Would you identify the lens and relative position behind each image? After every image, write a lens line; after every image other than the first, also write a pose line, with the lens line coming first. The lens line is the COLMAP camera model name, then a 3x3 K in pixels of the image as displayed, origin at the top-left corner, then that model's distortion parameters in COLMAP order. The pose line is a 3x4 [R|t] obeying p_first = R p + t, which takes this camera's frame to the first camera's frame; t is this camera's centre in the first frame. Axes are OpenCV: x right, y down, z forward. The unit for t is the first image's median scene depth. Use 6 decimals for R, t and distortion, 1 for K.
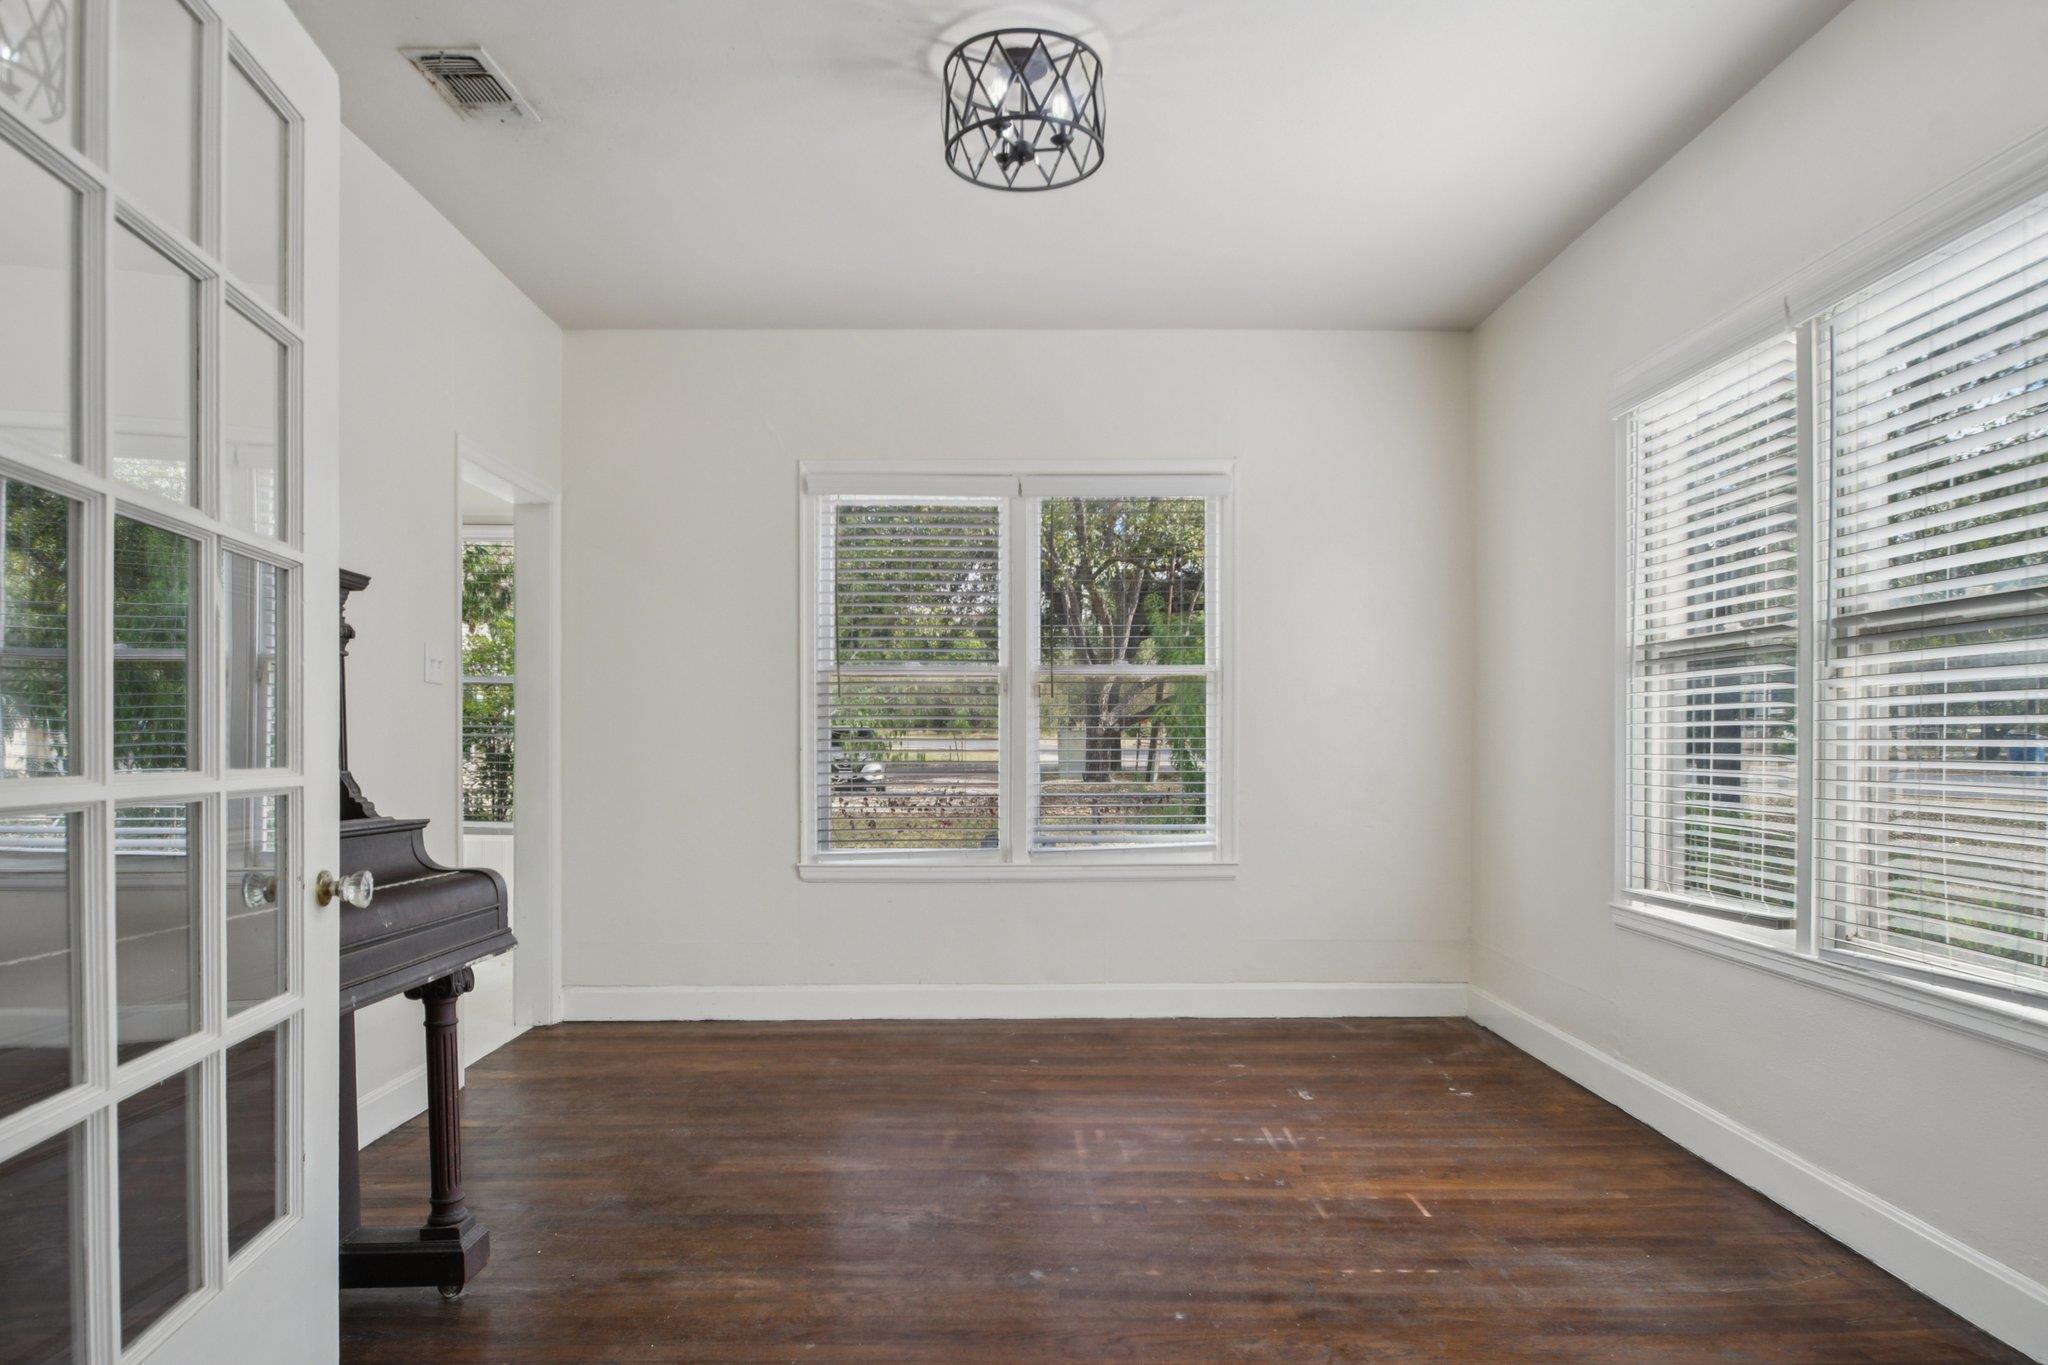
lens RADIAL K [[1212.3, 0, 1024.4], [0, 1212.3, 734.7], [0, 0, 1]] dist [-0.028430, 0.001469]
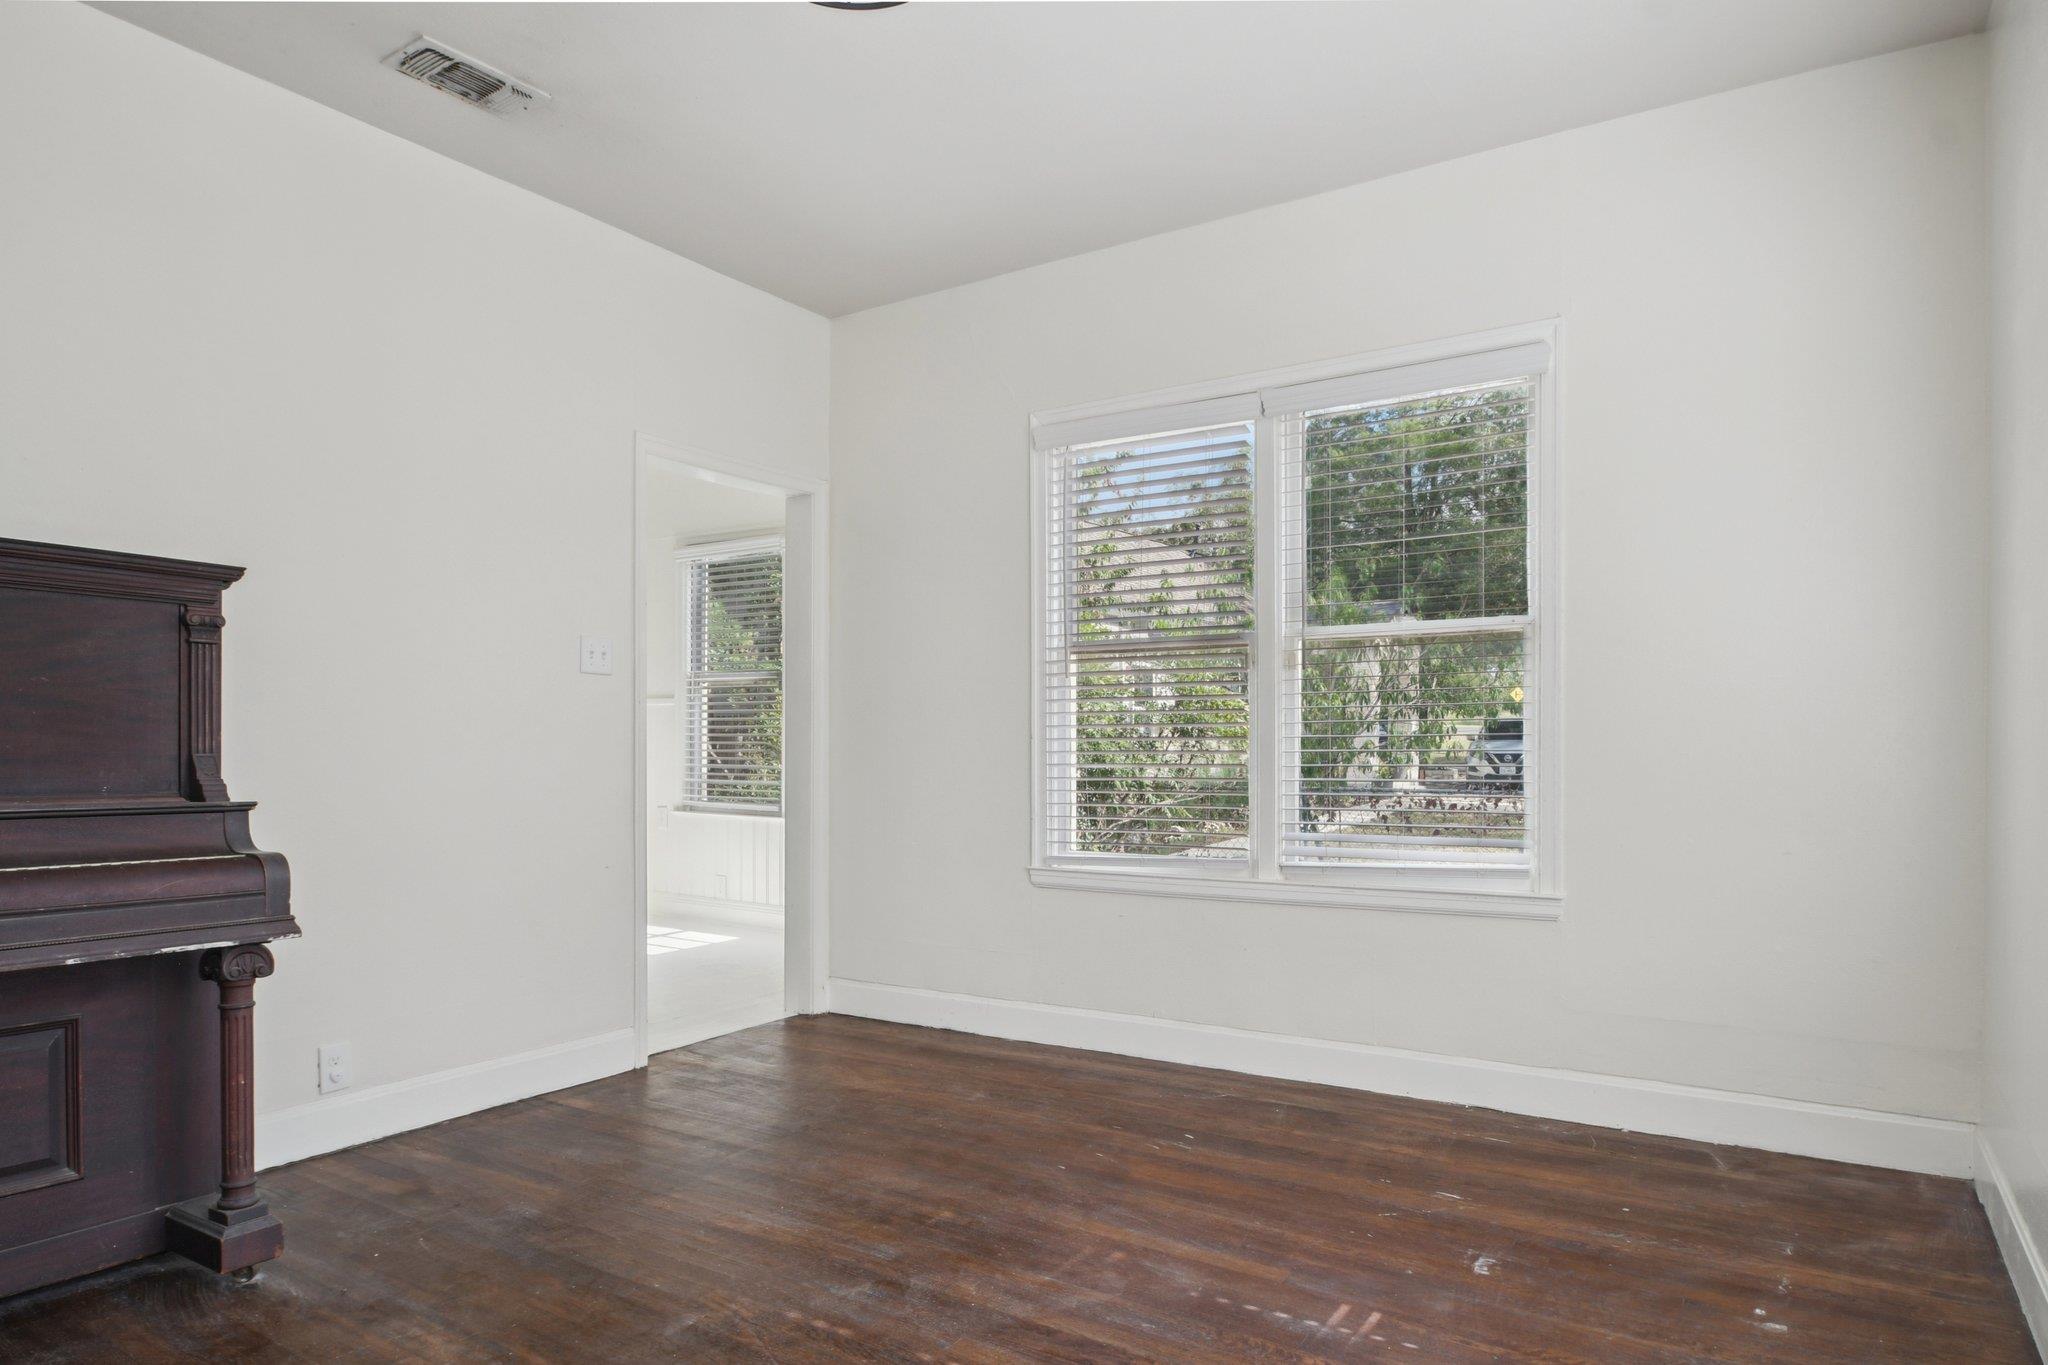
lens RADIAL K [[1194.6, 0, 1061.7], [0, 1194.6, 728.3], [0, 0, 1]] dist [-0.024671, -0.000006]
pose [[0.837048, -0.011396, -0.547010, 0.332156], [0.009417, 0.999935, -0.006420, 0.011836], [0.547048, 0.000223, 0.837101, 0.293440]]
